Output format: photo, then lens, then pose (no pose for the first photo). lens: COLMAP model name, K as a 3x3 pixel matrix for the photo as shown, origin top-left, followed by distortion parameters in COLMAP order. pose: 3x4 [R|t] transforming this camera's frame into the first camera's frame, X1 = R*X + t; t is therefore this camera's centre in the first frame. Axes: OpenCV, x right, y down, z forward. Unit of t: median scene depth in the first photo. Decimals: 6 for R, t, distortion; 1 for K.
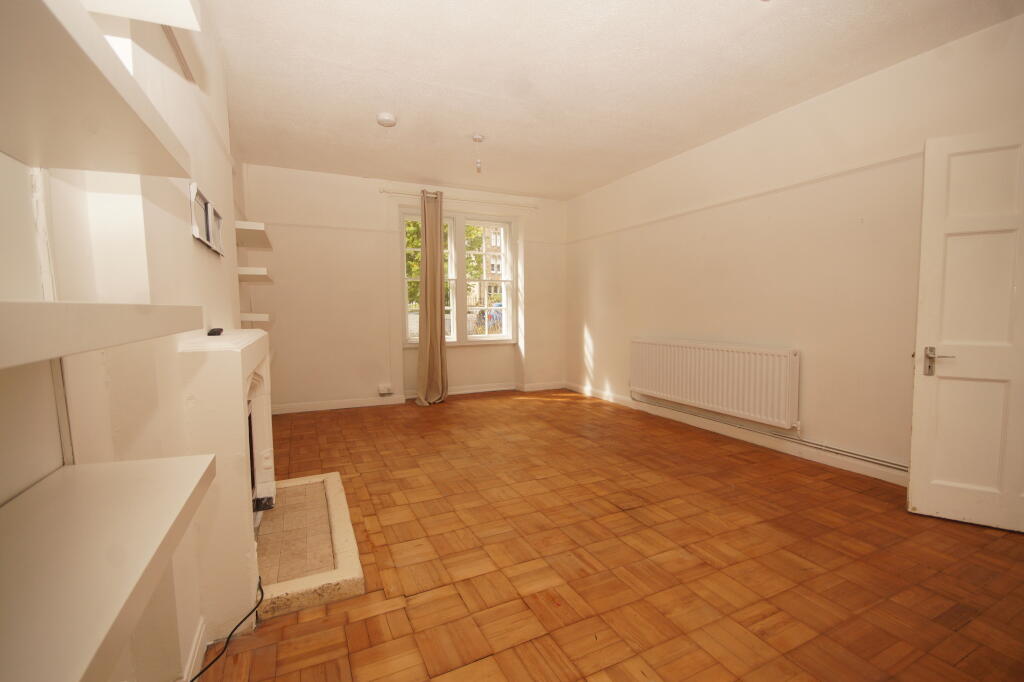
lens RADIAL K [[457.1, 0, 512.0], [0, 457.1, 341.0], [0, 0, 1]] dist [0.000195, -0.000076]
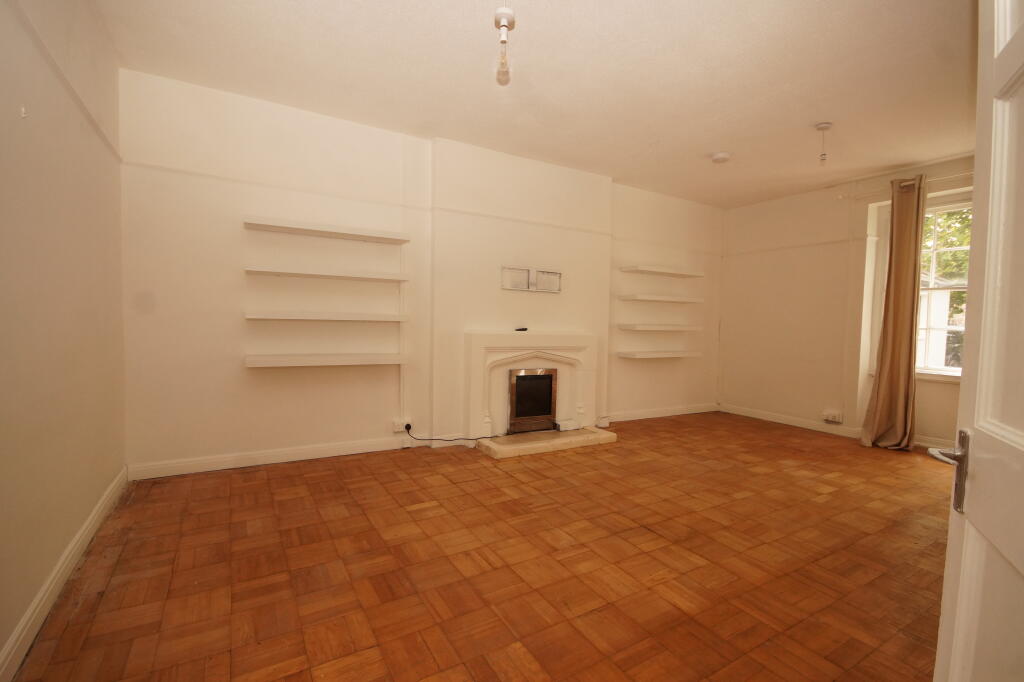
lens RADIAL K [[457.1, 0, 512.0], [0, 457.1, 341.0], [0, 0, 1]] dist [0.000195, -0.000076]
pose [[0.088670, 0.047956, -0.994906, 1.056730], [-0.093254, 0.994853, 0.039643, -0.034613], [0.991686, 0.089264, 0.092686, 0.530779]]
